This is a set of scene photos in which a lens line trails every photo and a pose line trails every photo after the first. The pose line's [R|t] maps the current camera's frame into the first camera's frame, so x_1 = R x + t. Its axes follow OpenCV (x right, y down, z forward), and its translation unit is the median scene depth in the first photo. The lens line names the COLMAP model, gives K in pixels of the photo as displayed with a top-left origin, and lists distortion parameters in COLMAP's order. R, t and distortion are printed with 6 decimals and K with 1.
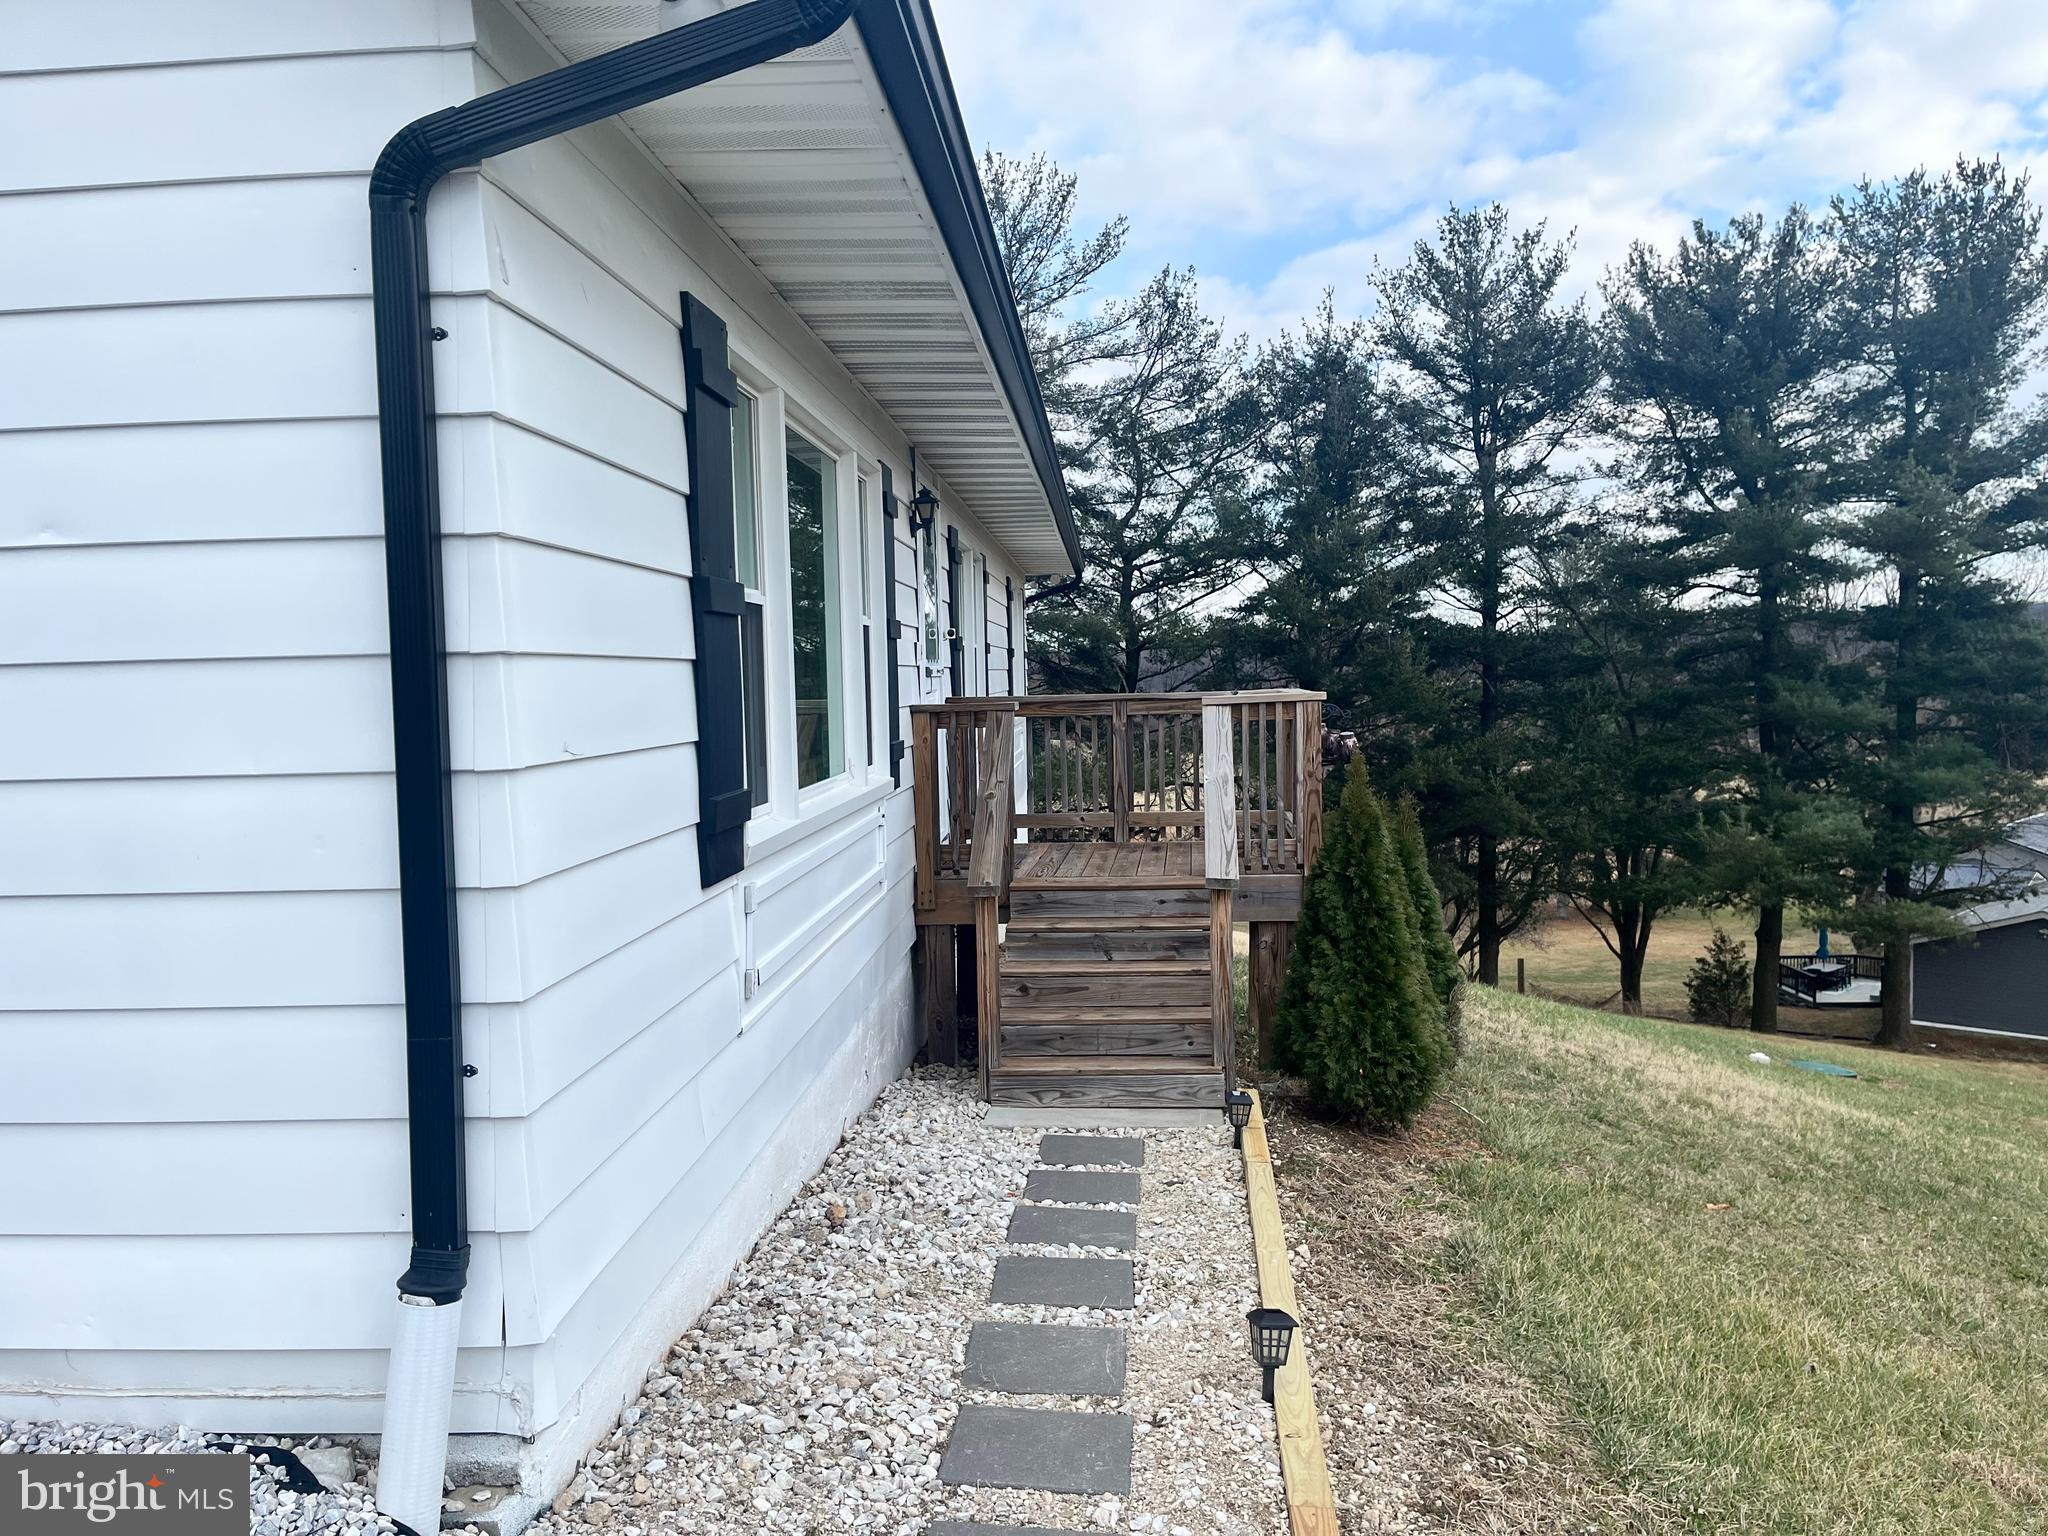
lens RADIAL K [[1540.6, 0, 1019.6], [0, 1540.6, 781.1], [0, 0, 1]] dist [0.067636, 0.003064]
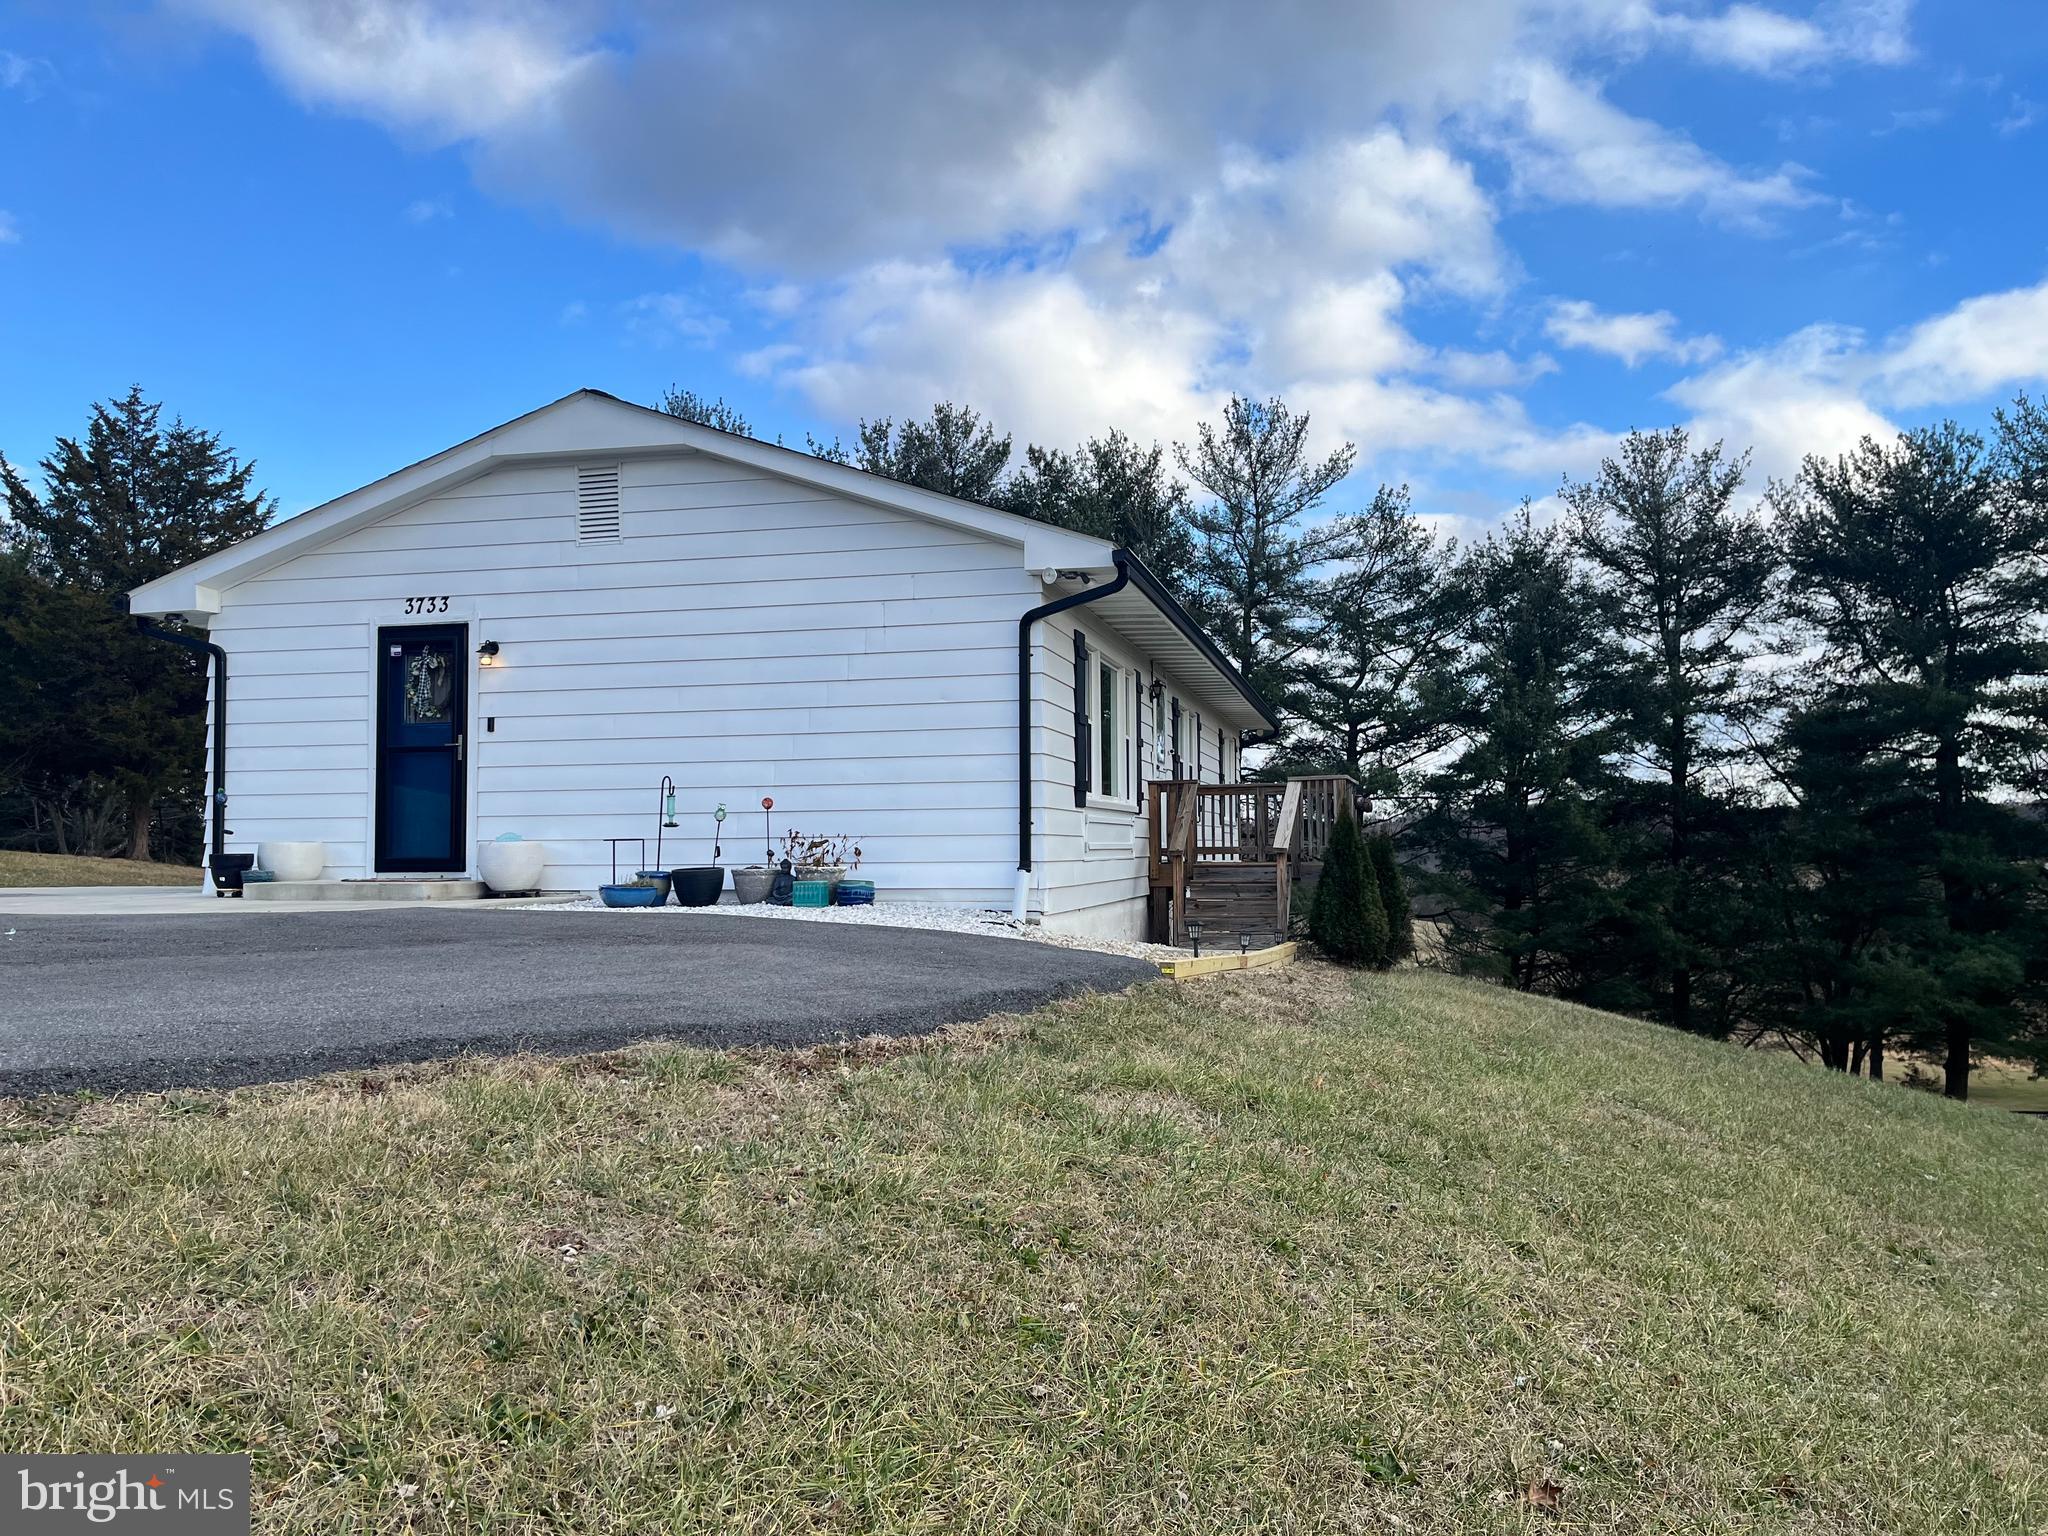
lens RADIAL K [[1540.6, 0, 1022.8], [0, 1540.6, 759.2], [0, 0, 1]] dist [0.067636, 0.003064]
pose [[0.985680, 0.007094, -0.168480, 0.021053], [-0.027716, 0.992342, -0.120368, 0.033095], [0.166336, 0.123313, 0.978328, -0.200846]]
